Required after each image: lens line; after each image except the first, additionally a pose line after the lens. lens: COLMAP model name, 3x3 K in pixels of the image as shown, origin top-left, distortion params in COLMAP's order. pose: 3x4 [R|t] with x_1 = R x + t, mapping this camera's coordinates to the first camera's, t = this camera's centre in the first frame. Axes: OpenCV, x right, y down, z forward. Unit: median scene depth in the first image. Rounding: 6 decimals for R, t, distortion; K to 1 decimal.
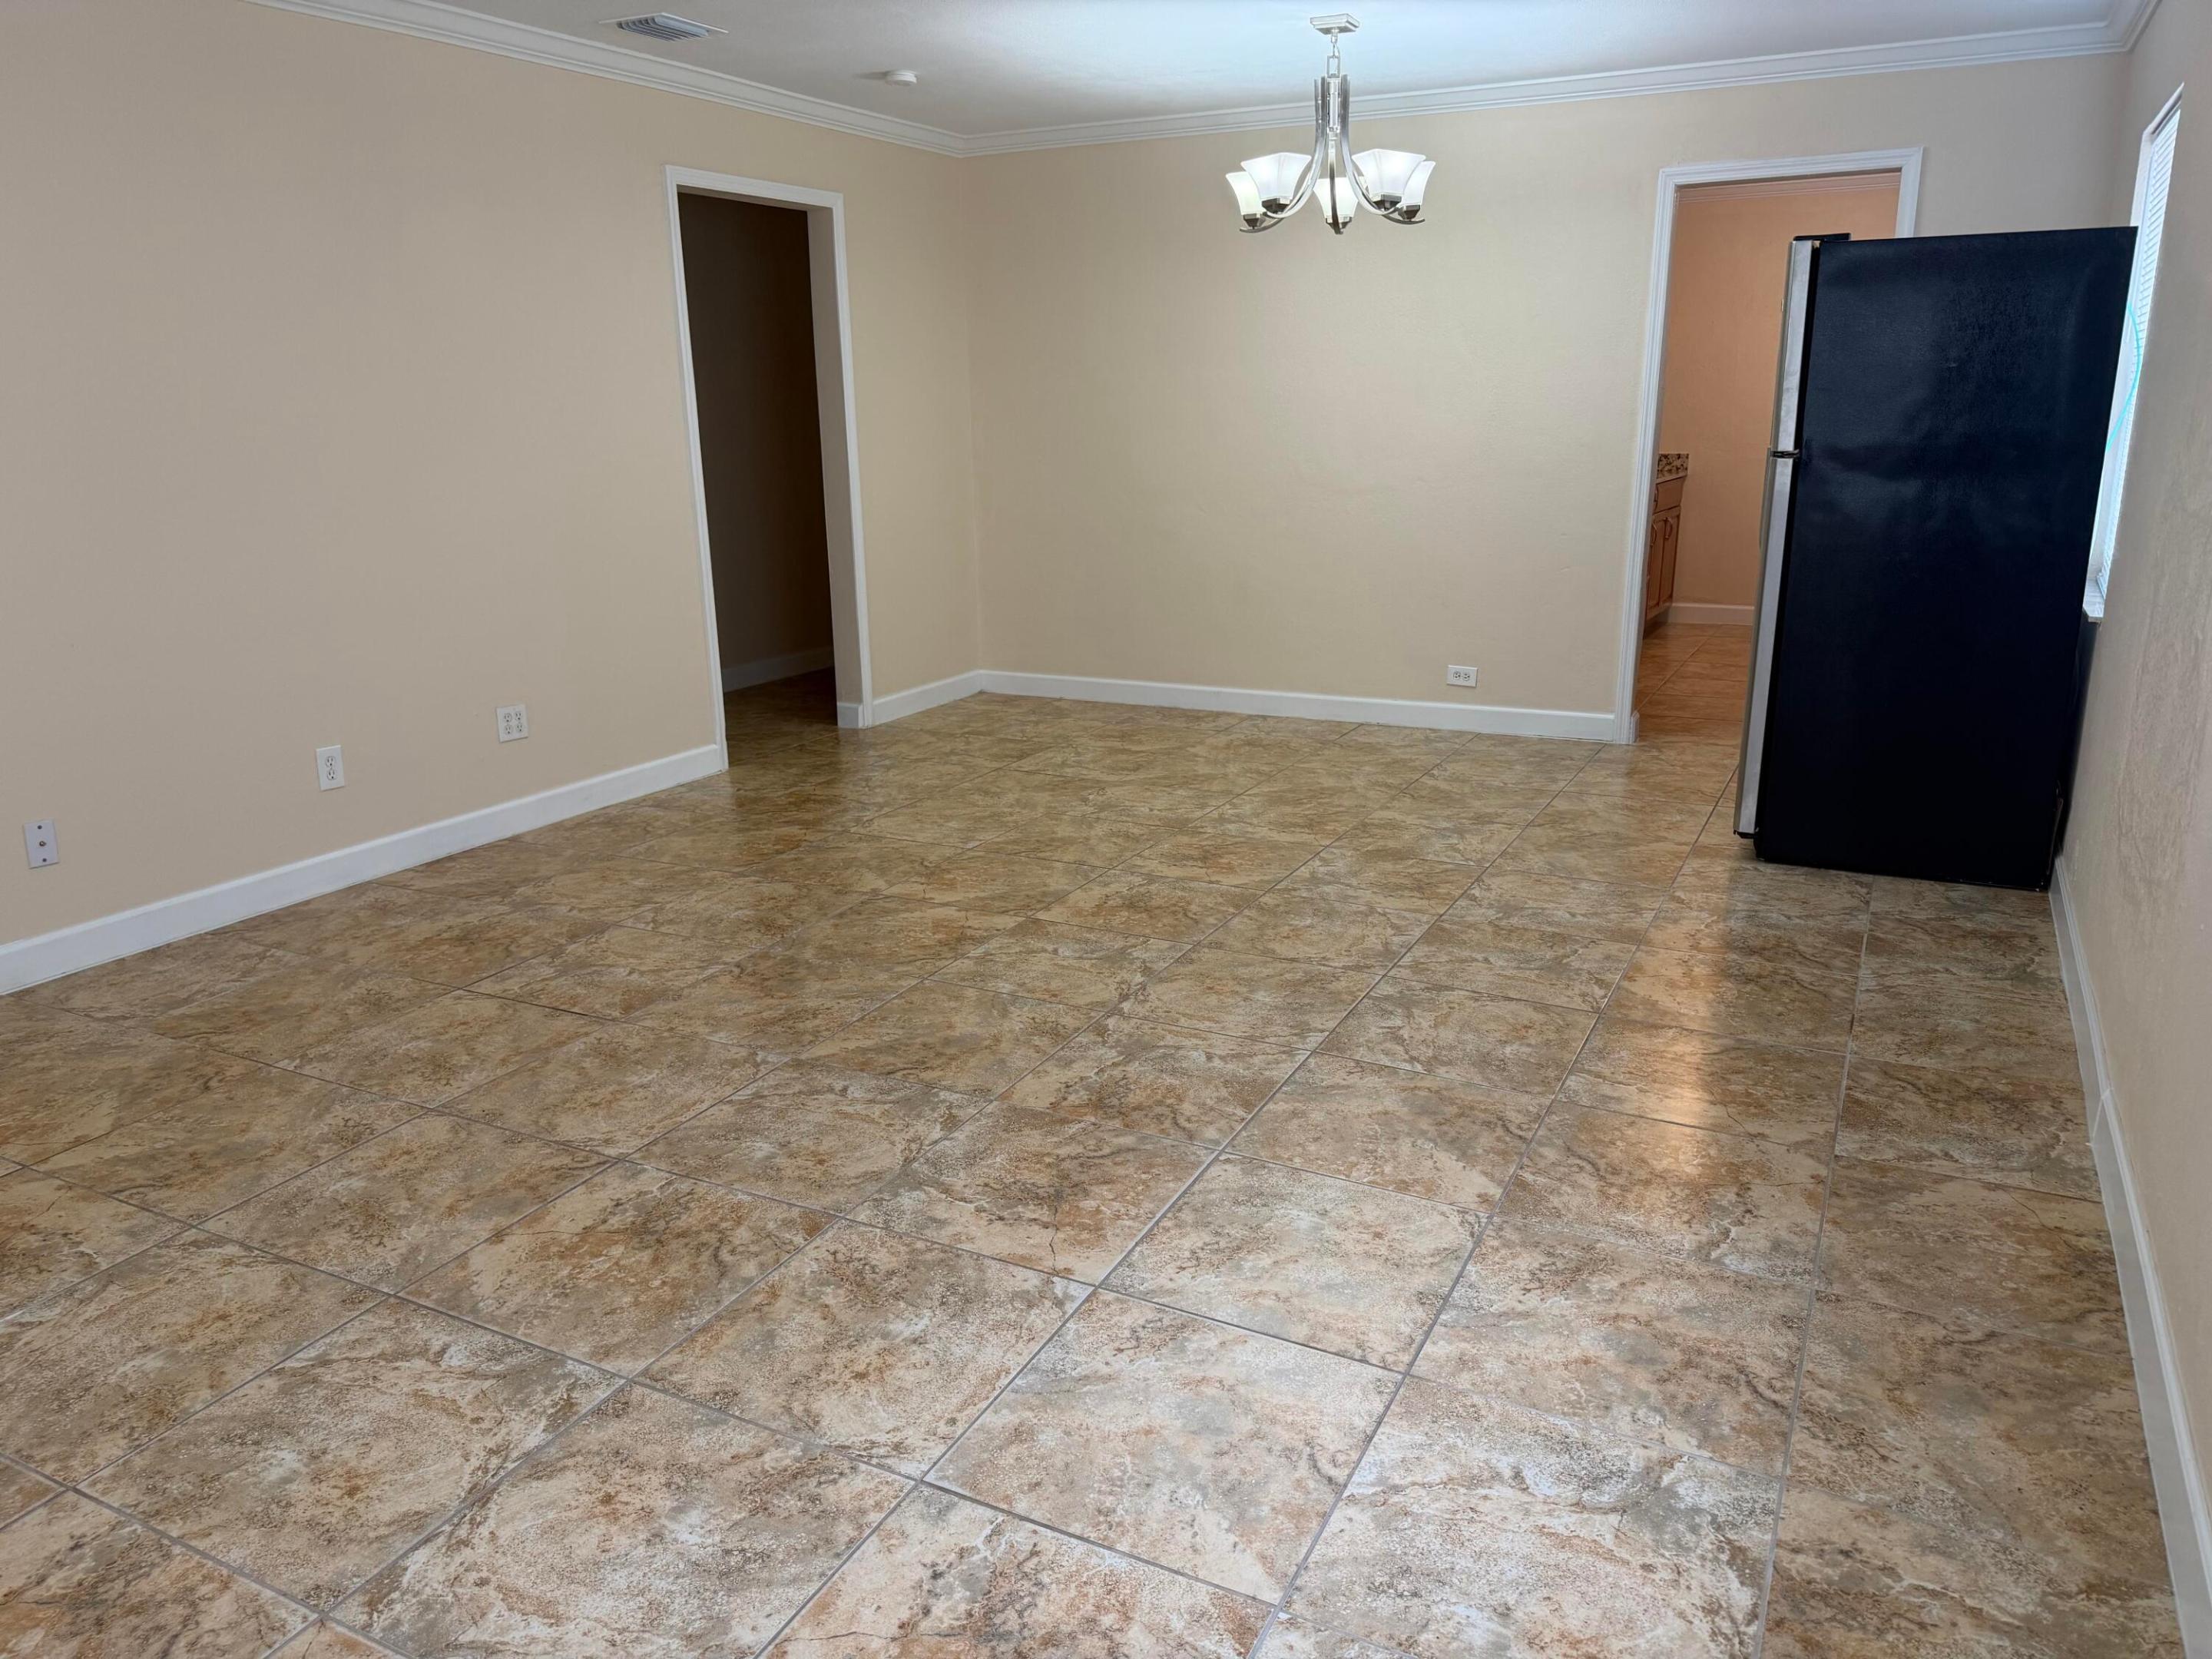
lens RADIAL K [[1556.1, 0, 1106.0], [0, 1556.1, 829.5], [0, 0, 1]] dist [0.026247, -0.042378]
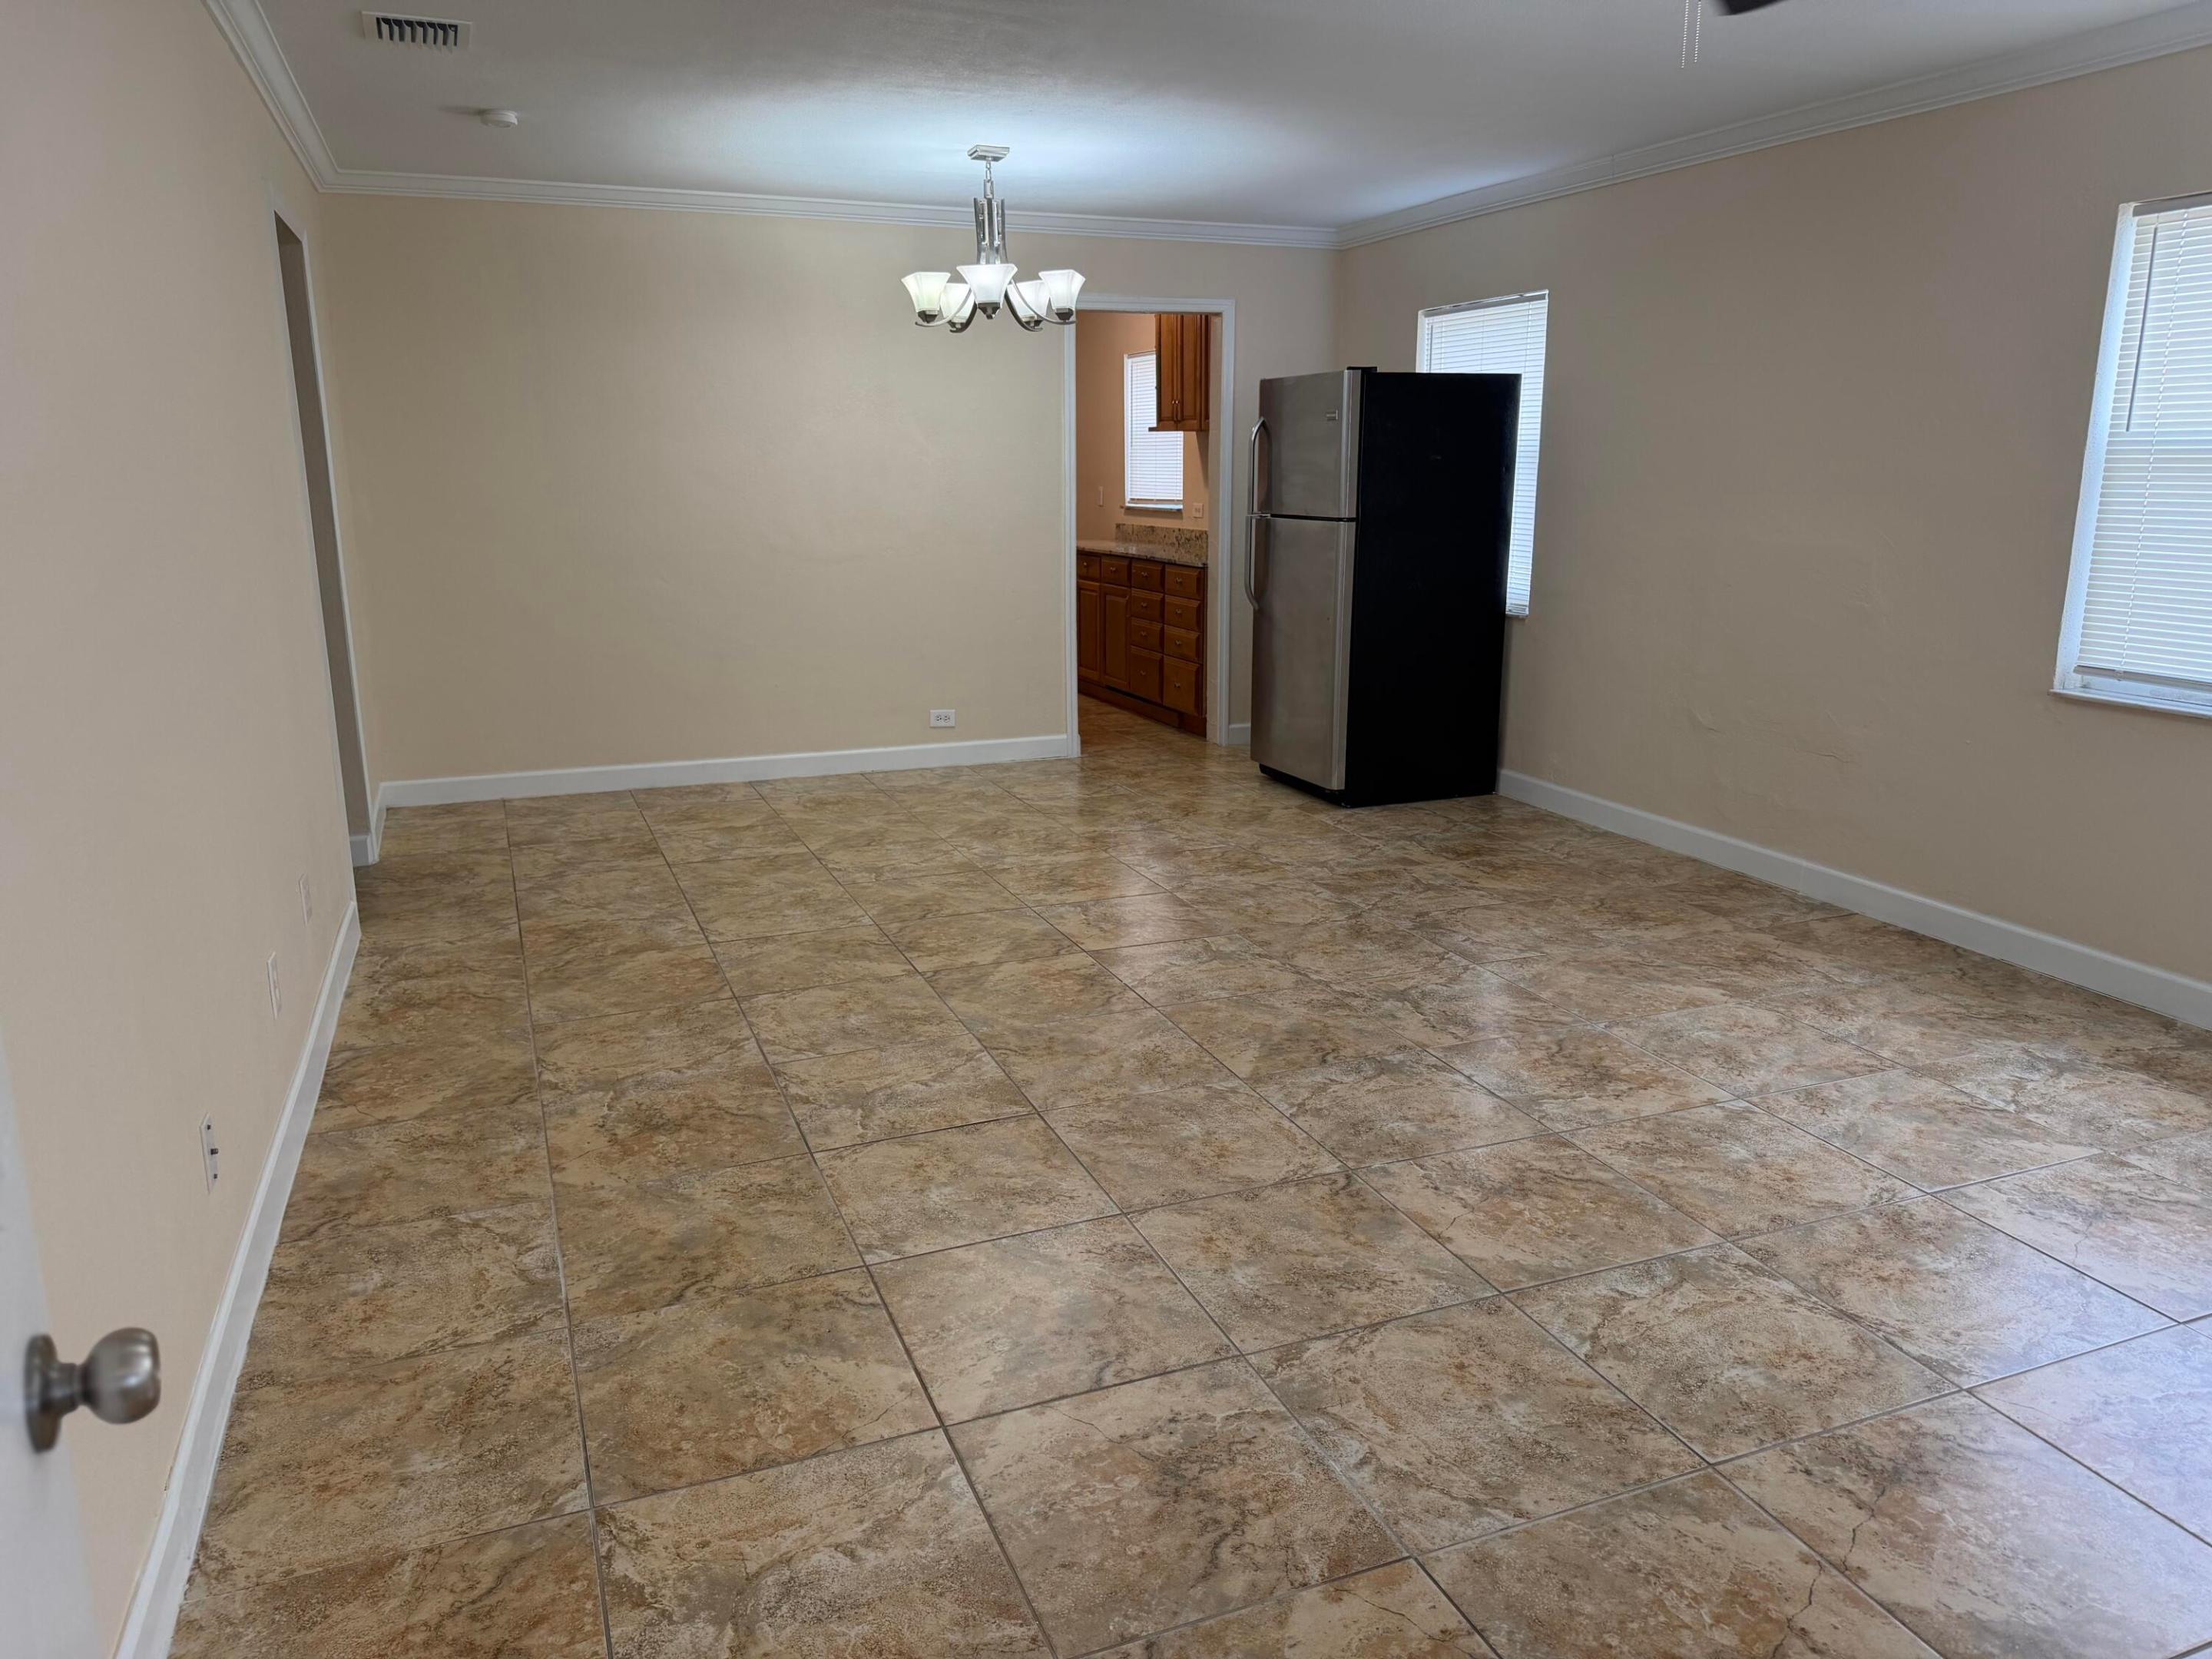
lens RADIAL K [[1541.0, 0, 1106.0], [0, 1541.0, 829.5], [0, 0, 1]] dist [0.054287, -0.090967]
pose [[0.657653, -0.165101, 0.735006, -0.972972], [0.194728, 0.979785, 0.045849, -0.087322], [-0.727718, 0.112974, 0.676508, 0.302090]]
